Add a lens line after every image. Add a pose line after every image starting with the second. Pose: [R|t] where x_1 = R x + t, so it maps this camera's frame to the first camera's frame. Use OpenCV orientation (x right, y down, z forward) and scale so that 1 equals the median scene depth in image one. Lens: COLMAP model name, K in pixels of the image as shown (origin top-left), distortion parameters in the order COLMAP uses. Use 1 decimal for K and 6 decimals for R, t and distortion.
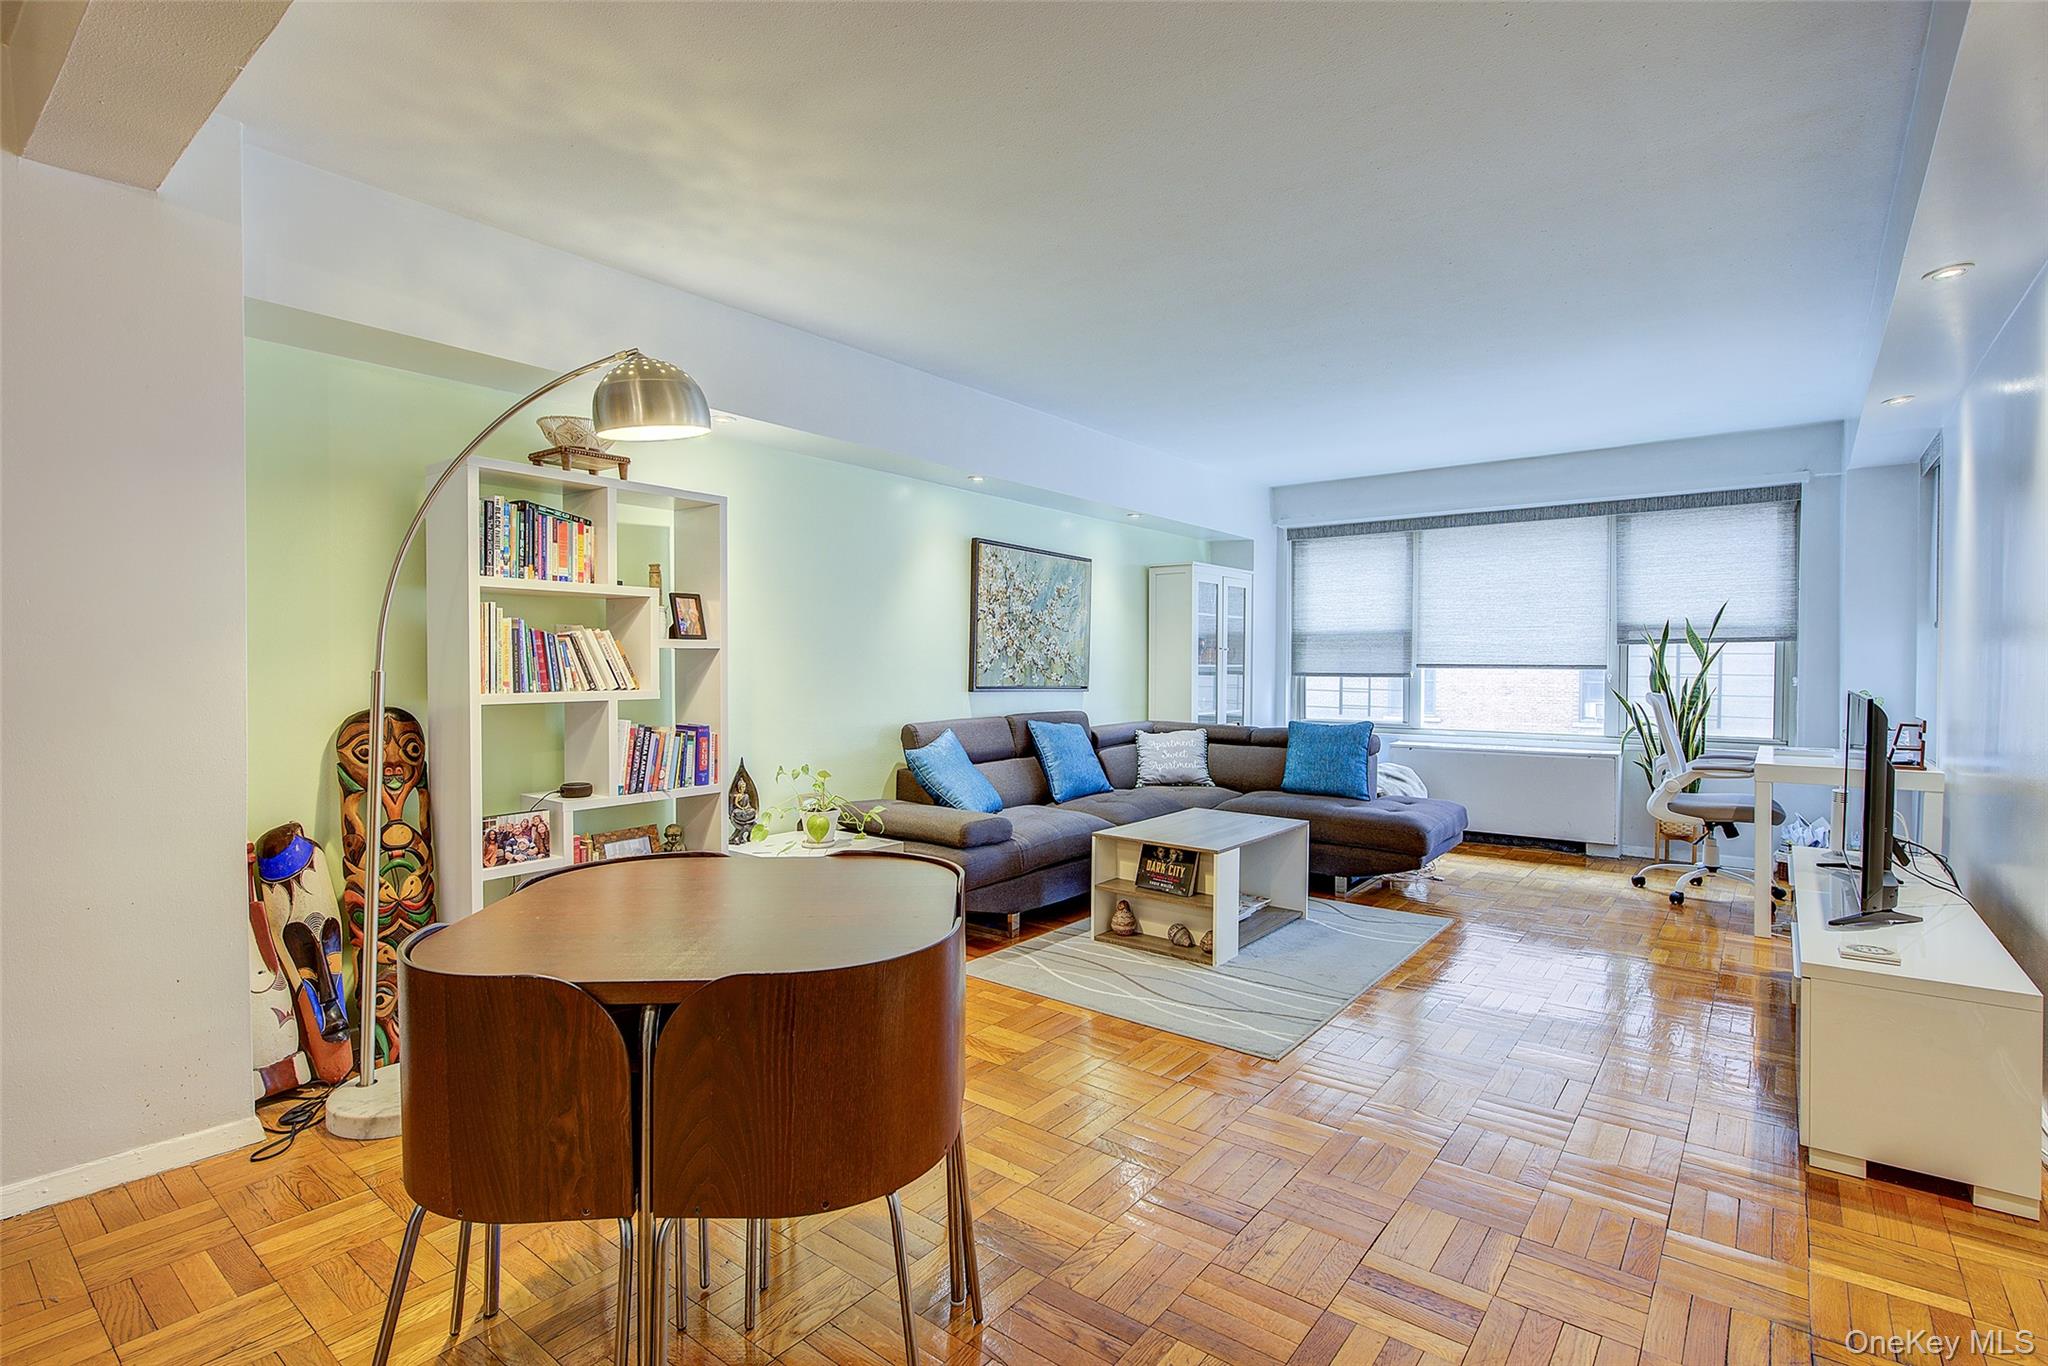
lens RADIAL K [[962.7, 0, 1022.9], [0, 962.7, 683.7], [0, 0, 1]] dist [0.002916, -0.003224]
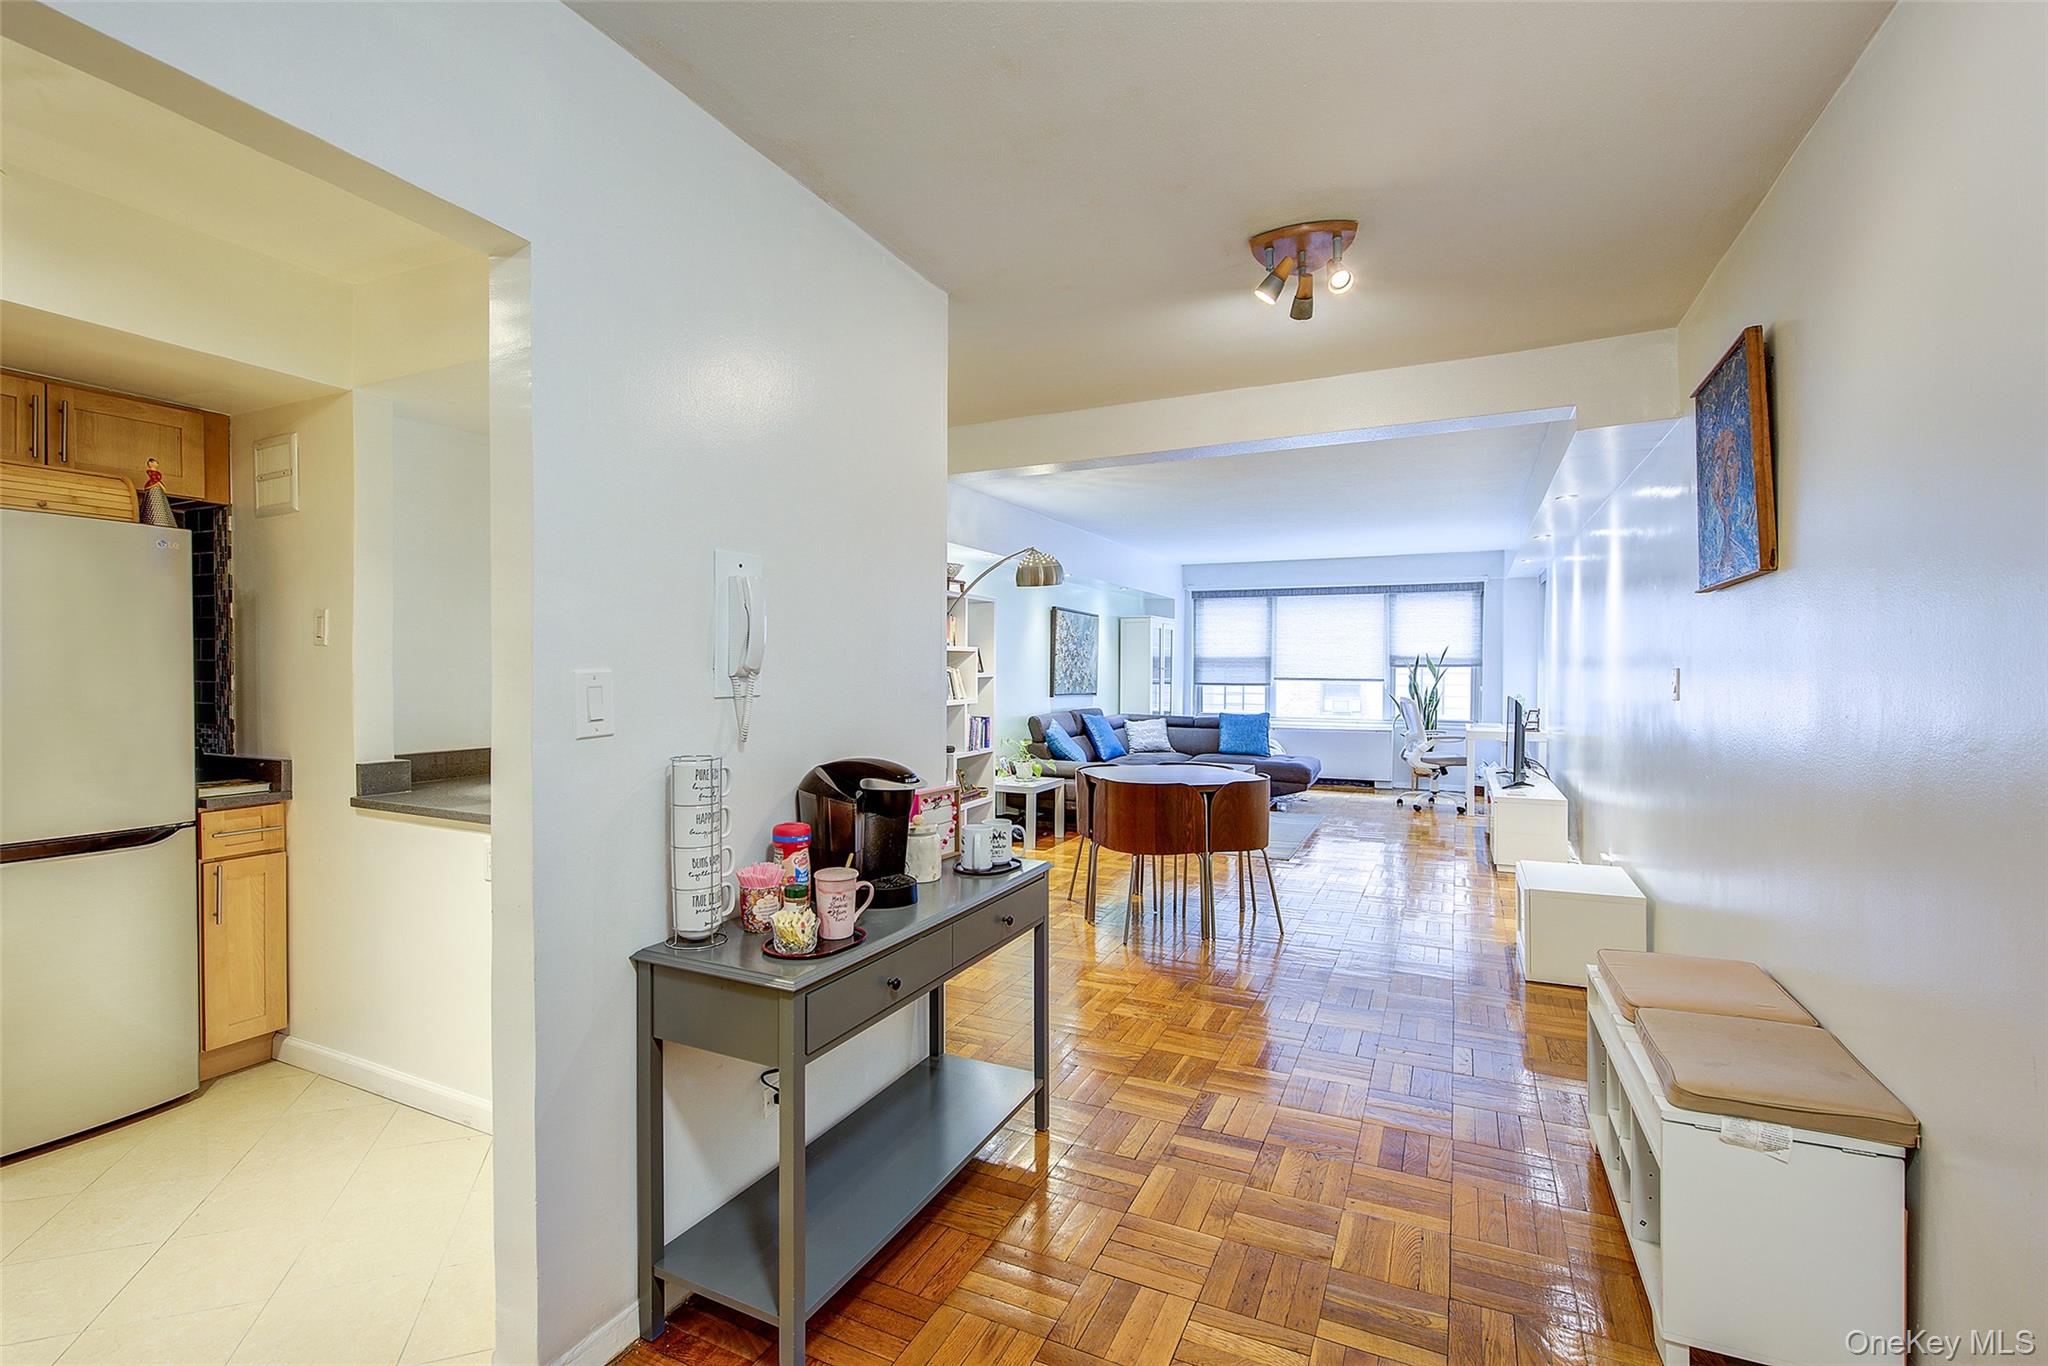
lens RADIAL K [[923.1, 0, 976.2], [0, 923.1, 689.0], [0, 0, 1]] dist [-0.001603, 0.002927]
pose [[0.982269, -0.003468, 0.187444, -0.465188], [0.002478, 0.999982, 0.005515, -0.014257], [-0.187460, -0.004953, 0.982260, -0.536774]]
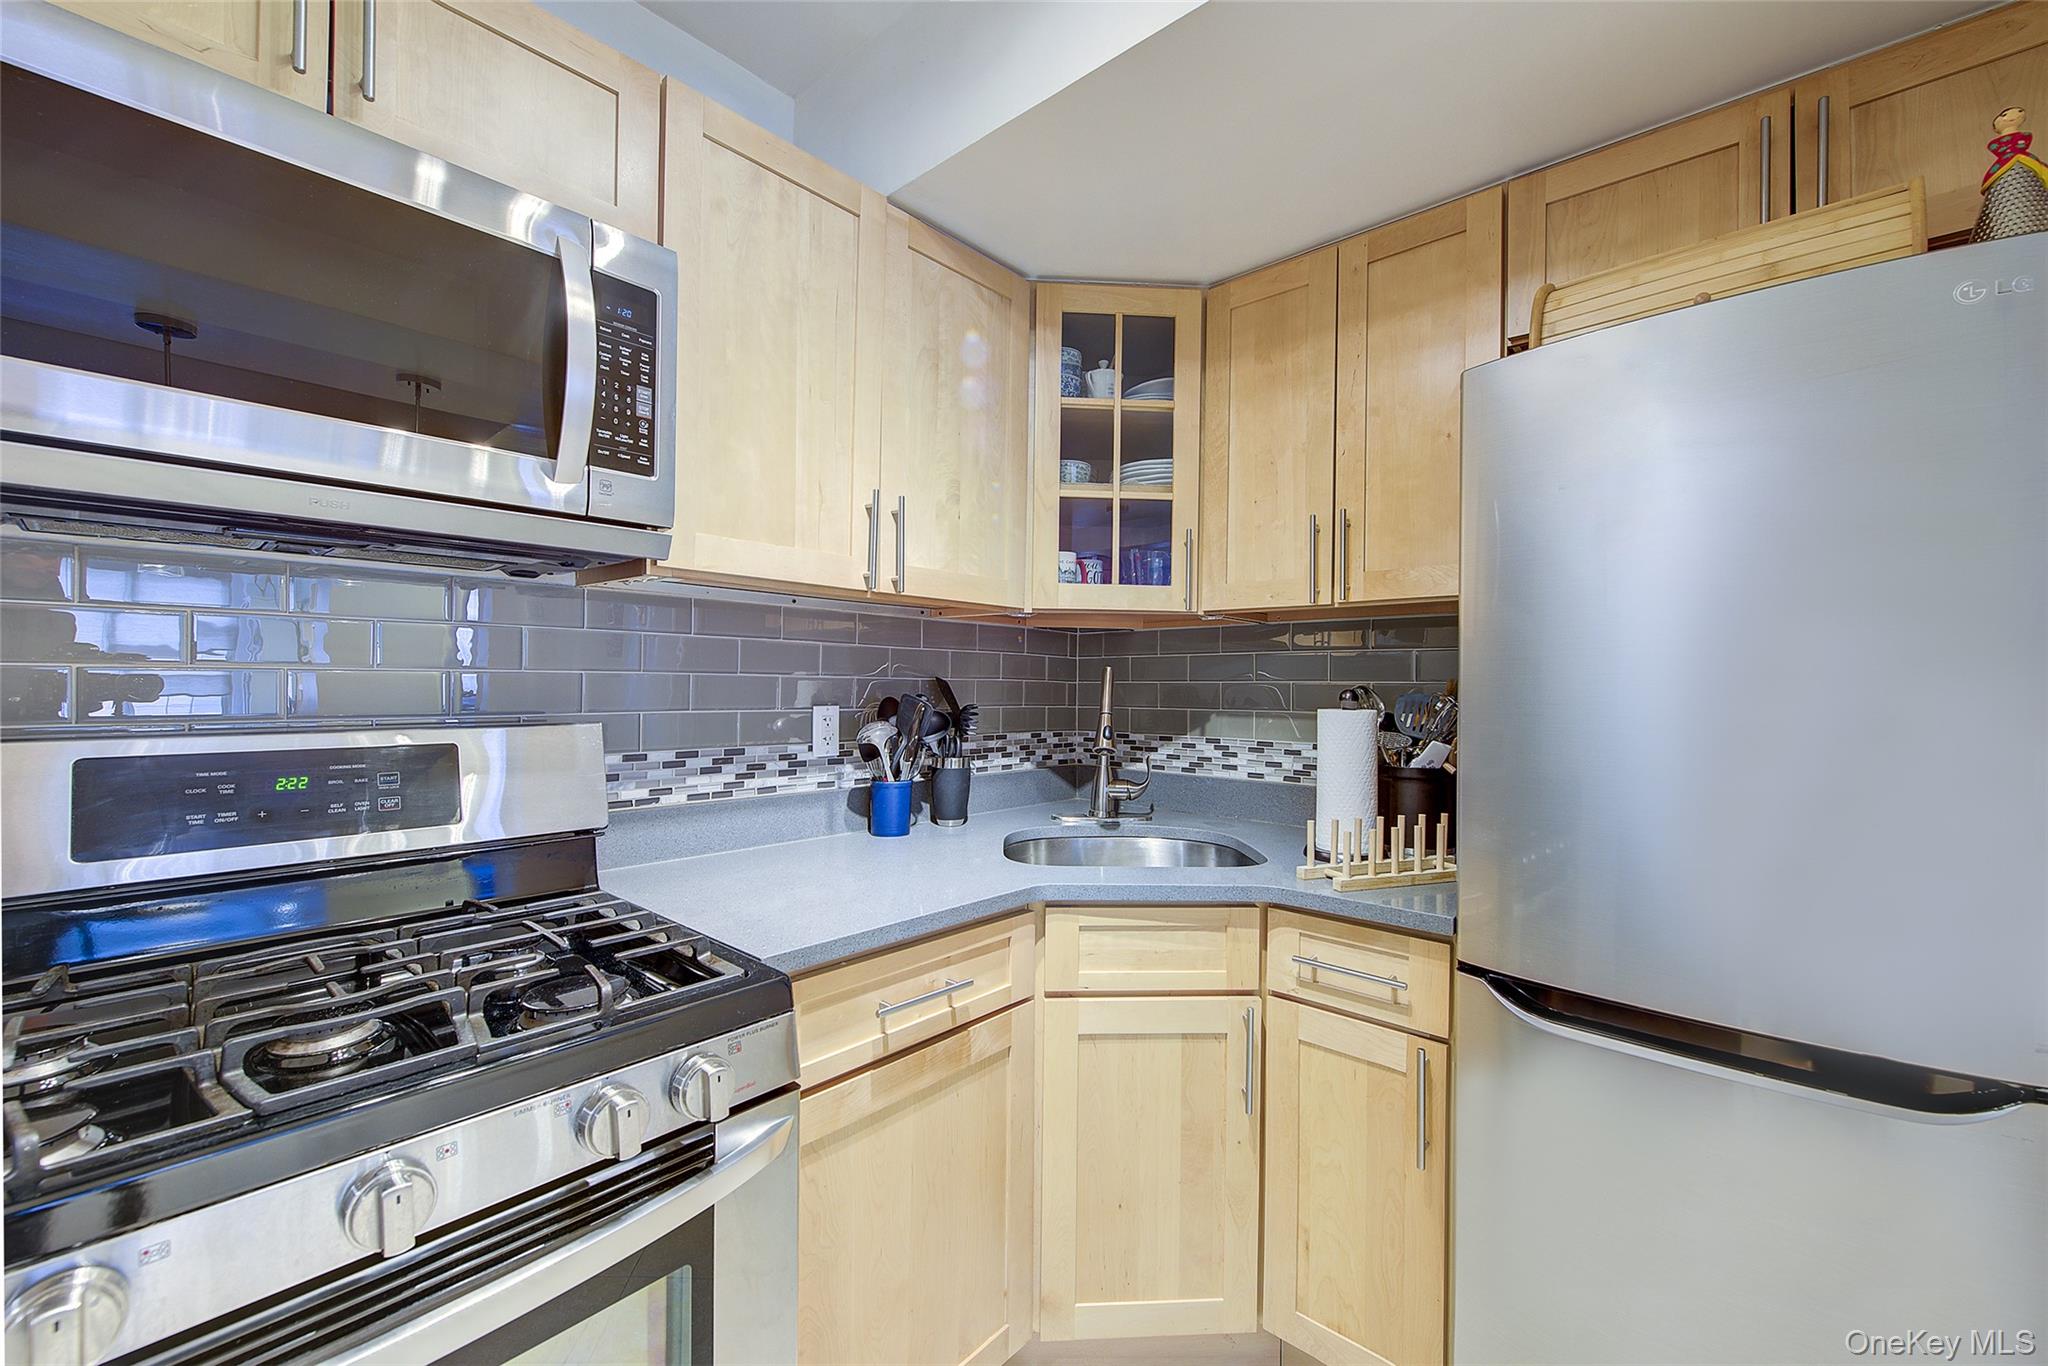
lens RADIAL K [[808.4, 0, 1054.6], [0, 808.4, 676.0], [0, 0, 1]] dist [-0.000645, -0.001019]
pose [[-0.035482, -0.012134, -0.999297, -0.656211], [-0.024034, 0.999647, -0.011284, -0.009470], [0.999081, 0.023617, -0.035761, -0.101213]]
